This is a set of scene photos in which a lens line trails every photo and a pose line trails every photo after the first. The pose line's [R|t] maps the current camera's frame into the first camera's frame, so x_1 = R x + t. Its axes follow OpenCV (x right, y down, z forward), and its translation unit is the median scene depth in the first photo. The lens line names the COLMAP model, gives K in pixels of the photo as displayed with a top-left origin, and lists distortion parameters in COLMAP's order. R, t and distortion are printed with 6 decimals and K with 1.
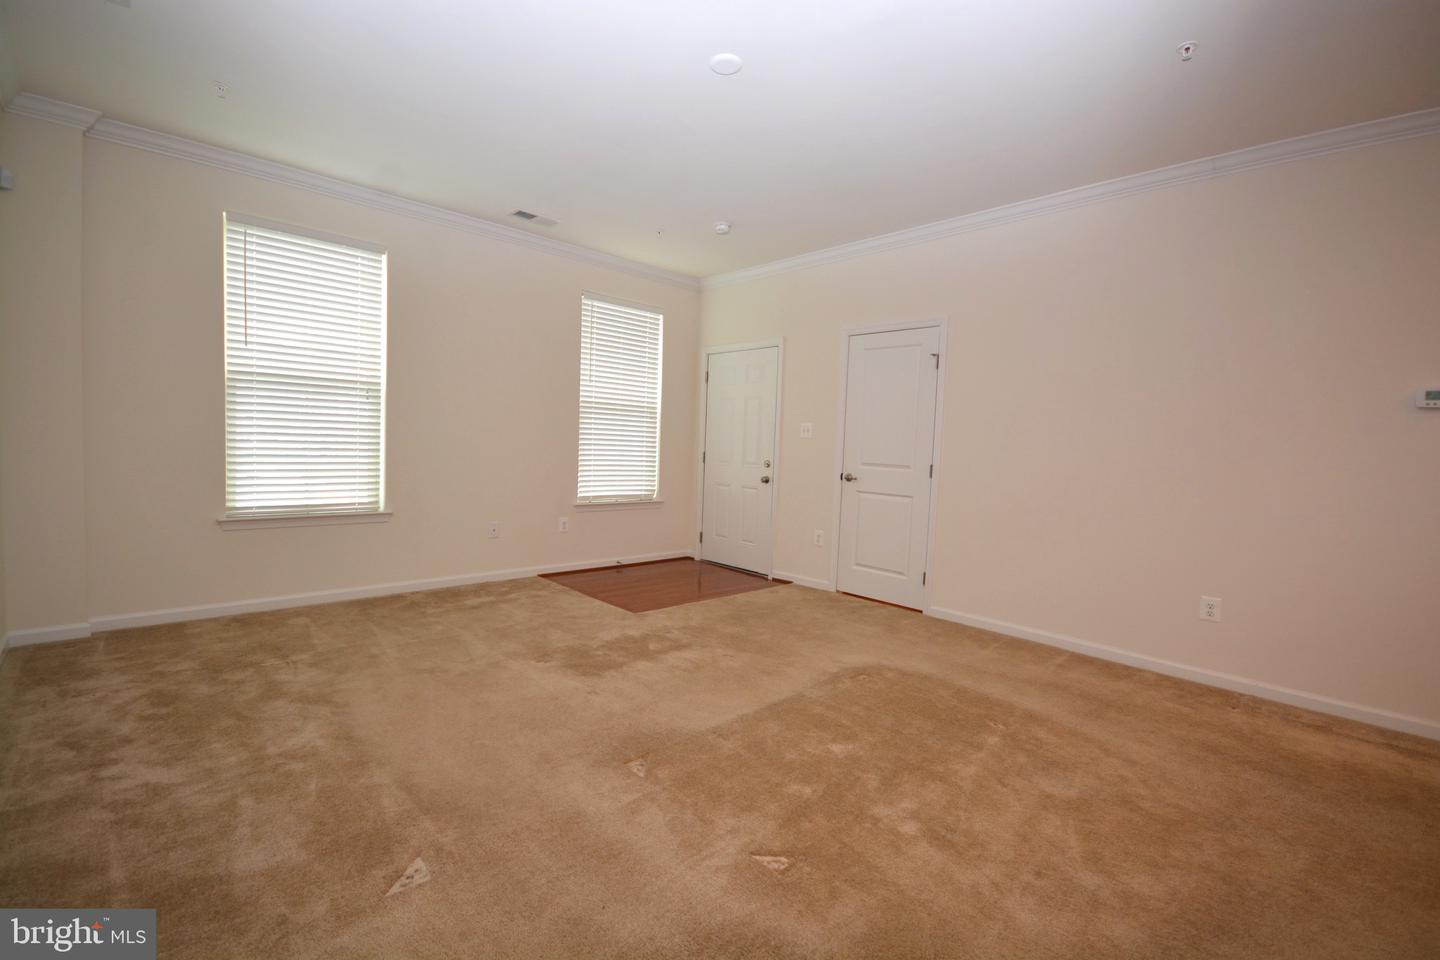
lens RADIAL K [[644.5, 0, 720.0], [0, 644.5, 480.0], [0, 0, 1]] dist [-0.001723, -0.000344]
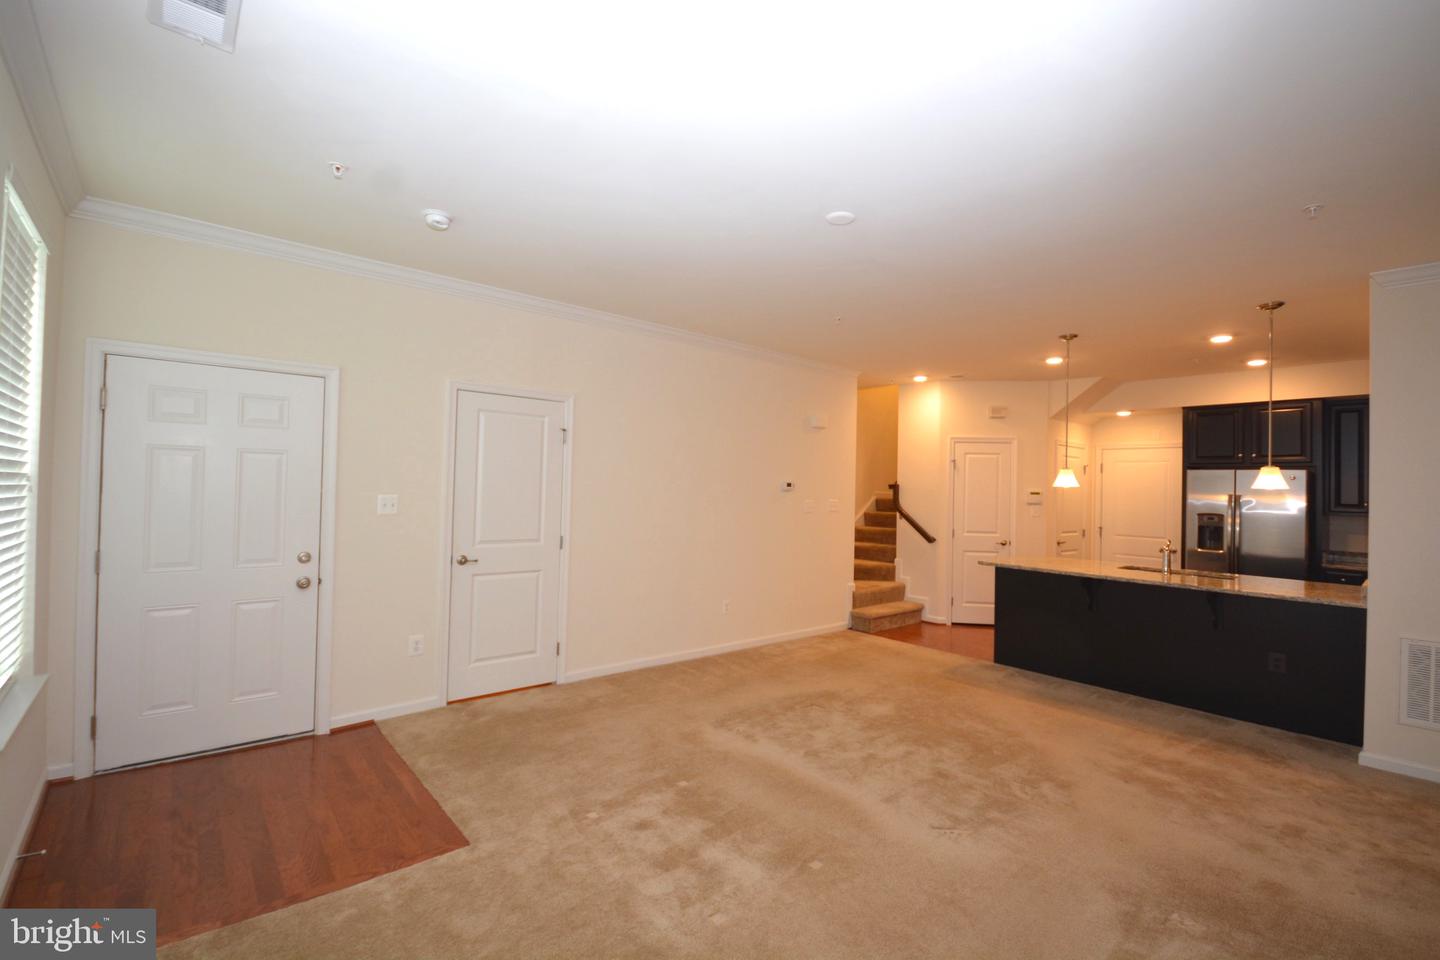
lens RADIAL K [[644.5, 0, 720.0], [0, 644.5, 480.0], [0, 0, 1]] dist [-0.001723, -0.000344]
pose [[0.053467, -0.029215, 0.998142, -0.598868], [0.035934, 0.998981, 0.027314, -0.116359], [-0.997923, 0.034407, 0.054462, 0.617973]]
